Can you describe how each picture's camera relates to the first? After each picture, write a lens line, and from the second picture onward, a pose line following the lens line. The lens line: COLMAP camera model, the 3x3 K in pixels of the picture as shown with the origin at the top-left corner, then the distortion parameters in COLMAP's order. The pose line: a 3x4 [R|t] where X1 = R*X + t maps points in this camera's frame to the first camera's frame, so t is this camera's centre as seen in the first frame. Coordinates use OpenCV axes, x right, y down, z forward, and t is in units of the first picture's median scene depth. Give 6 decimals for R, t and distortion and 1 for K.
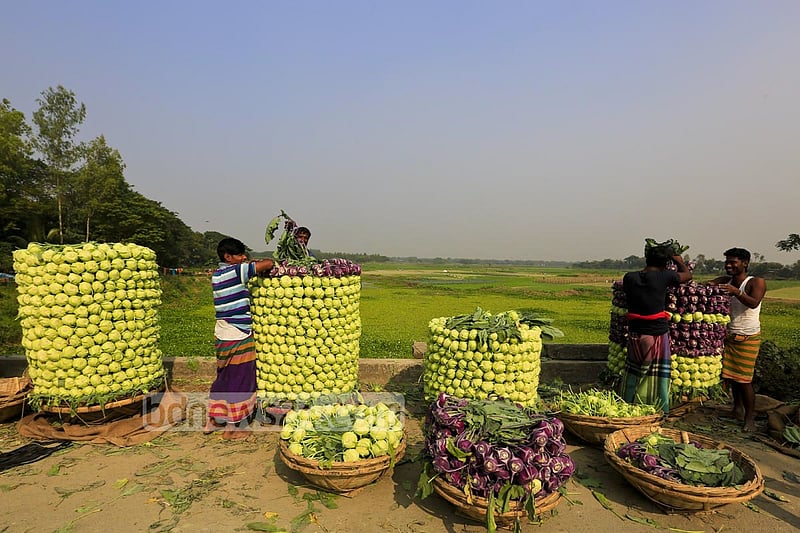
lens RADIAL K [[389.8, 0, 405.9], [0, 389.8, 300.8], [0, 0, 1]] dist [-0.055690, 0.029712]
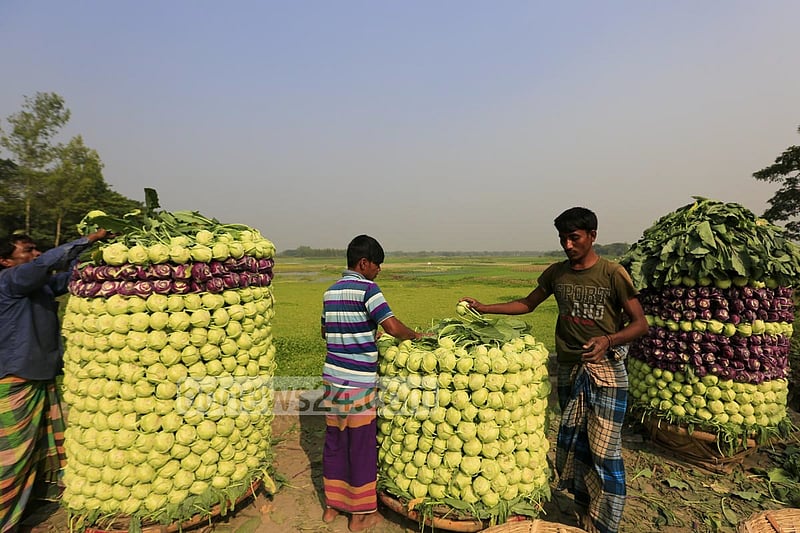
lens RADIAL K [[375.7, 0, 413.4], [0, 375.7, 262.1], [0, 0, 1]] dist [-0.018531, 0.000210]
pose [[0.997910, -0.025636, 0.059310, 0.095159], [0.030416, 0.996238, -0.081148, -0.050657], [-0.057006, 0.082783, 0.994936, 0.399889]]
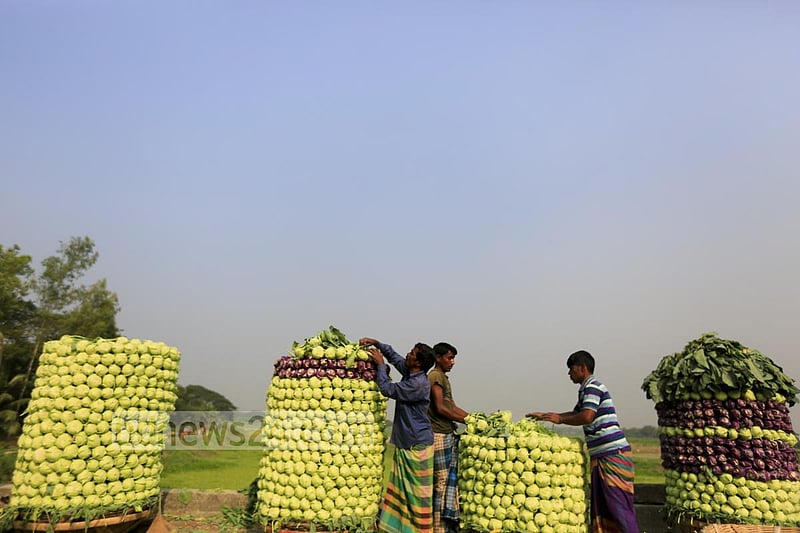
lens RADIAL K [[431.9, 0, 420.2], [0, 431.9, 295.3], [0, 0, 1]] dist [-0.039872, 0.041921]
pose [[0.999975, 0.001790, 0.006861, -0.051284], [0.000868, 0.929403, -0.369065, 0.140057], [-0.007037, 0.369062, 0.929378, -0.079143]]
